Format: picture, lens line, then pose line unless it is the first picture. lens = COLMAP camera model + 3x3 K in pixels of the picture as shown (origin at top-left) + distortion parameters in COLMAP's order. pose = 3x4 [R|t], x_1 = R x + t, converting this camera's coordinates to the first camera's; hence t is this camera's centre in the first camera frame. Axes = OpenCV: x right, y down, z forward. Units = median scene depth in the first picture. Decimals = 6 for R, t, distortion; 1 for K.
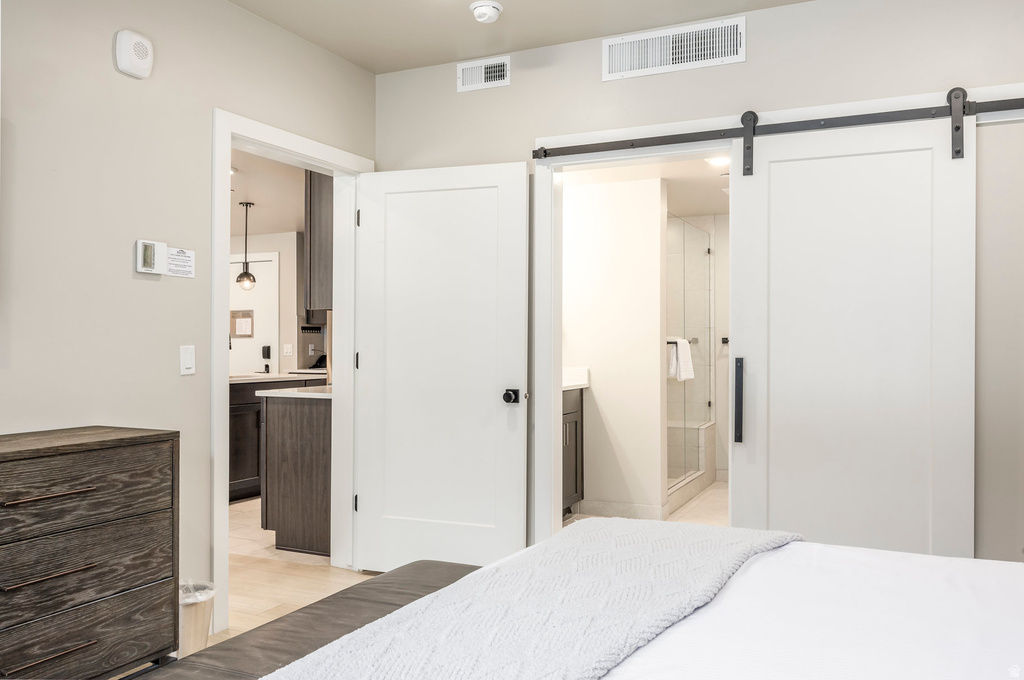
lens RADIAL K [[837.0, 0, 508.5], [0, 837.0, 341.7], [0, 0, 1]] dist [0.003167, 0.000488]
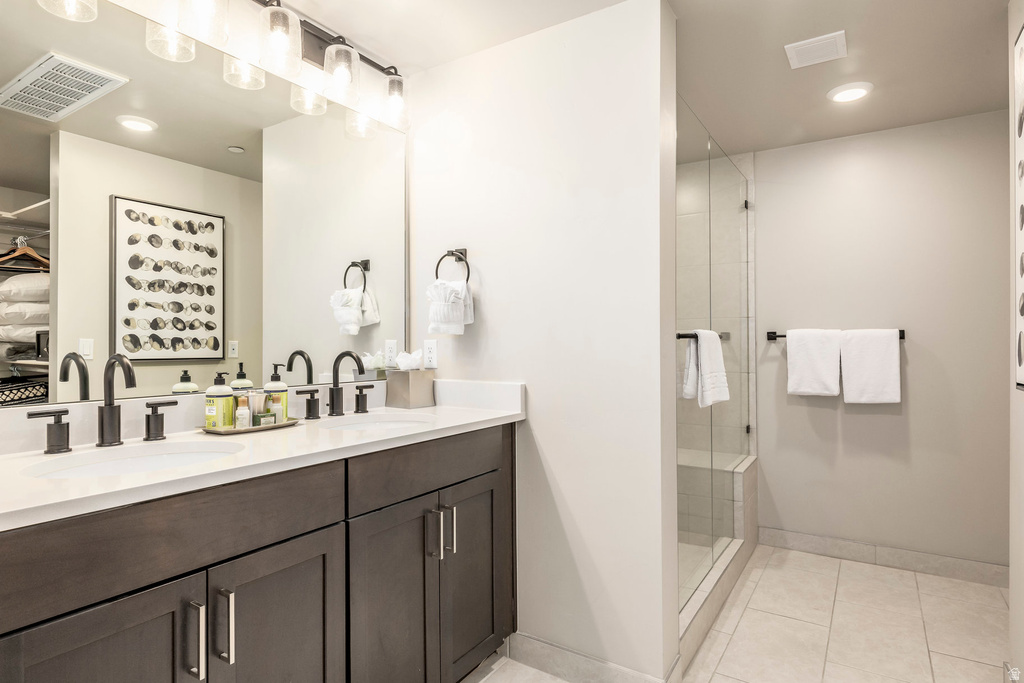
lens RADIAL K [[559.4, 0, 519.7], [0, 559.4, 342.0], [0, 0, 1]] dist [-0.005103, -0.001091]
pose [[0.993280, -0.003057, -0.115692, 0.114077], [0.002386, 0.999980, -0.005941, 0.005859], [0.115708, 0.005625, 0.993267, 0.554970]]
